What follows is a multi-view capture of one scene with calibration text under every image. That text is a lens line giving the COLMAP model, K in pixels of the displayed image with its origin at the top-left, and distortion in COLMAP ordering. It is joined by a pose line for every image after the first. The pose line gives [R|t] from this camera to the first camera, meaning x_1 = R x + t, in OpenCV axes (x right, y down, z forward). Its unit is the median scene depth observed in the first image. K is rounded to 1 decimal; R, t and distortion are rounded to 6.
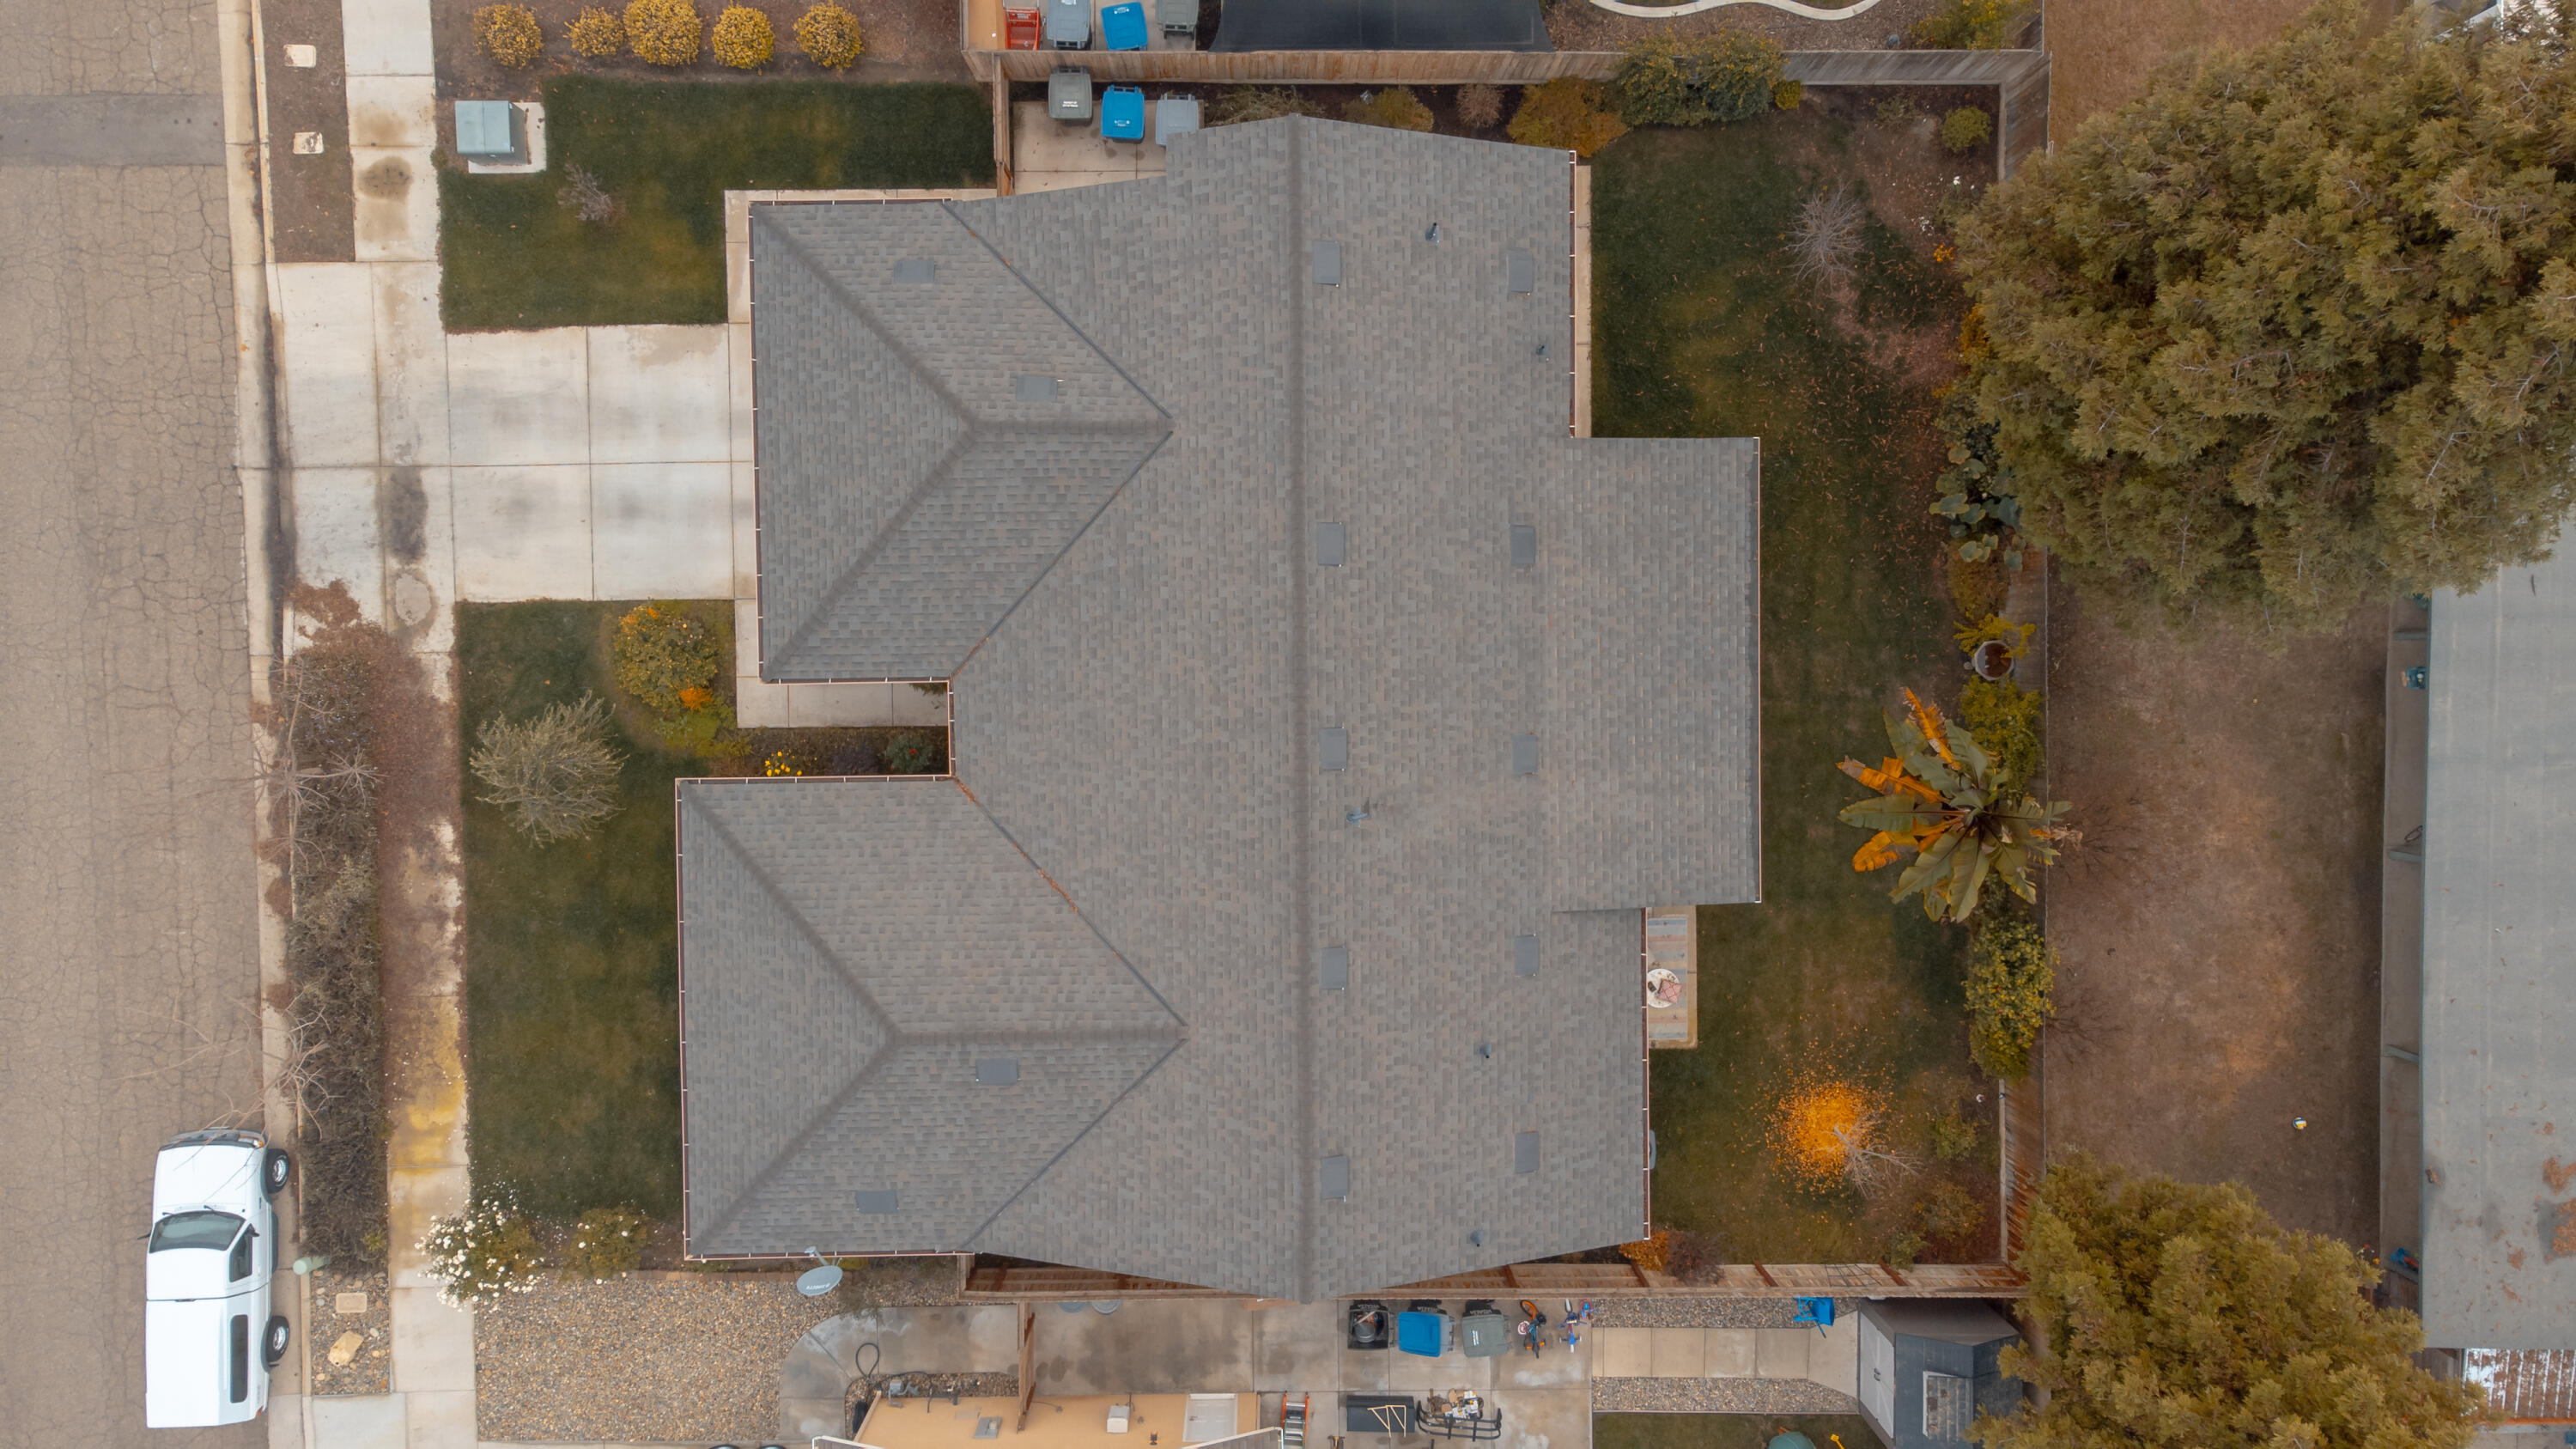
lens RADIAL K [[1914.6, 0, 1293.8], [0, 1914.6, 737.8], [0, 0, 1]] dist [0.012442, 0.049702]
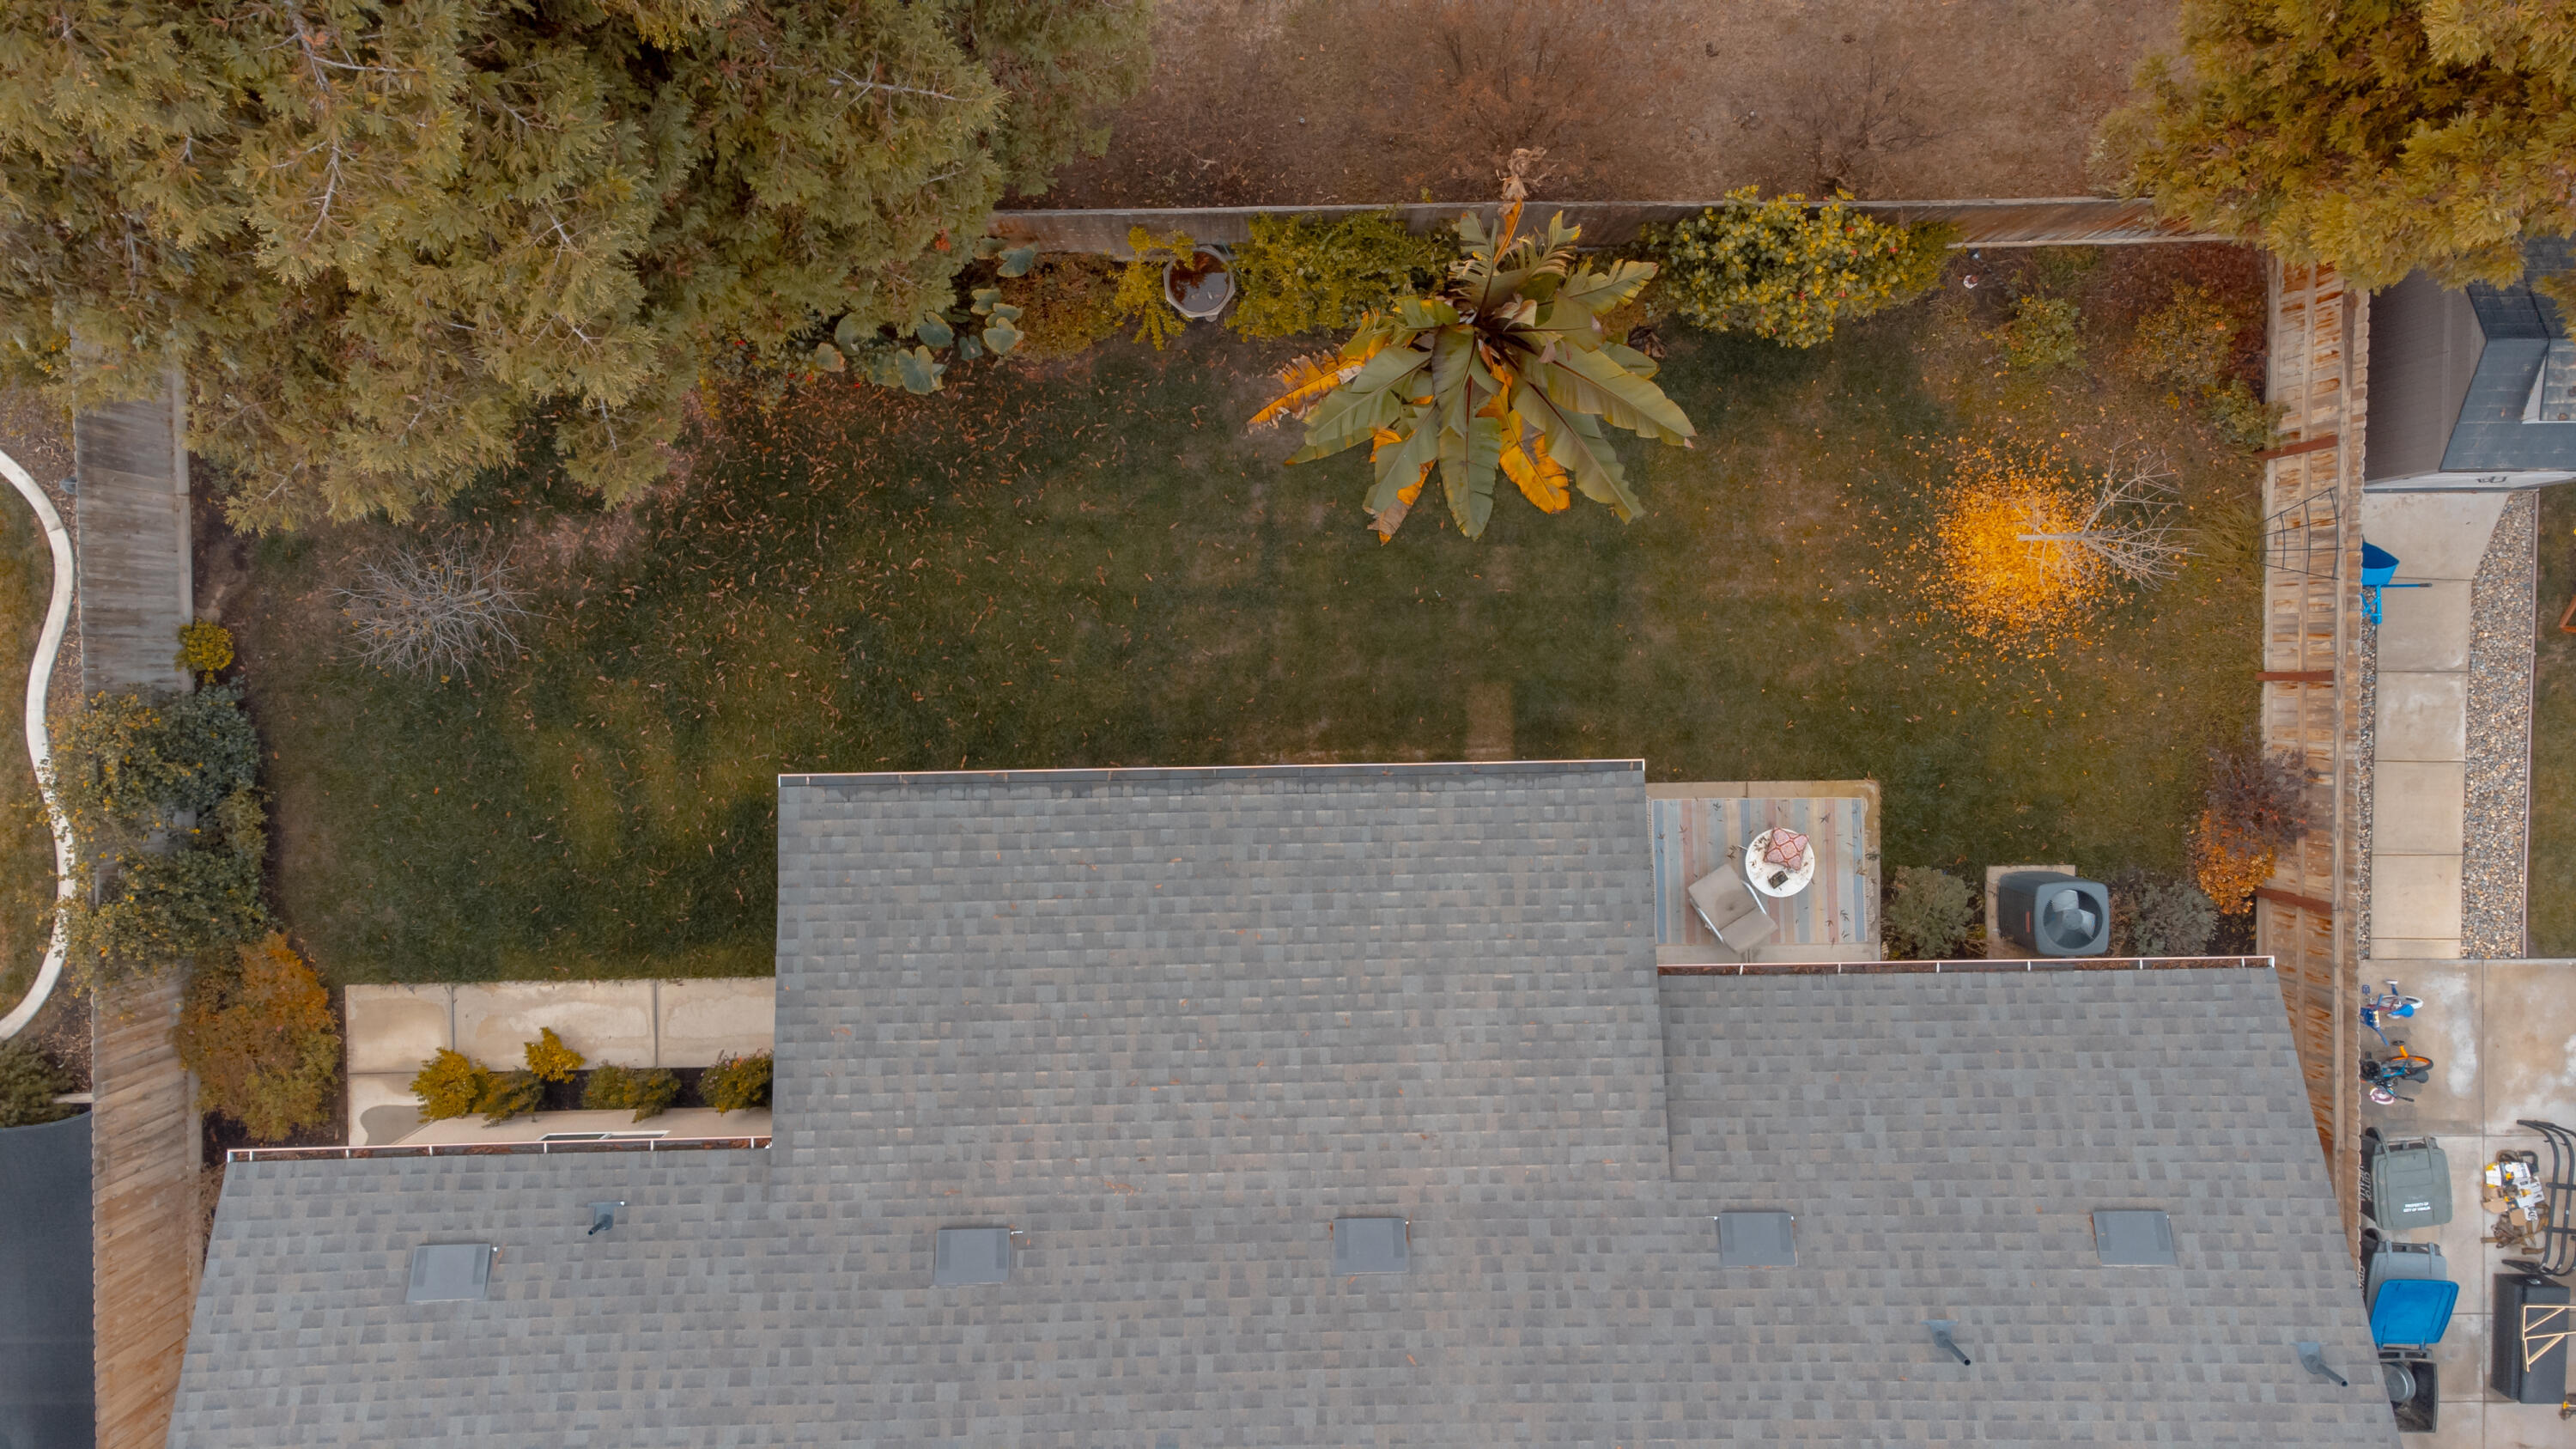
lens RADIAL K [[1914.6, 0, 1295.1], [0, 1914.6, 715.7], [0, 0, 1]] dist [0.012442, 0.049702]
pose [[-0.004584, -0.998884, -0.047006, 0.259162], [0.999770, -0.003594, -0.021134, -0.000479], [0.020941, -0.047092, 0.998671, 0.427539]]
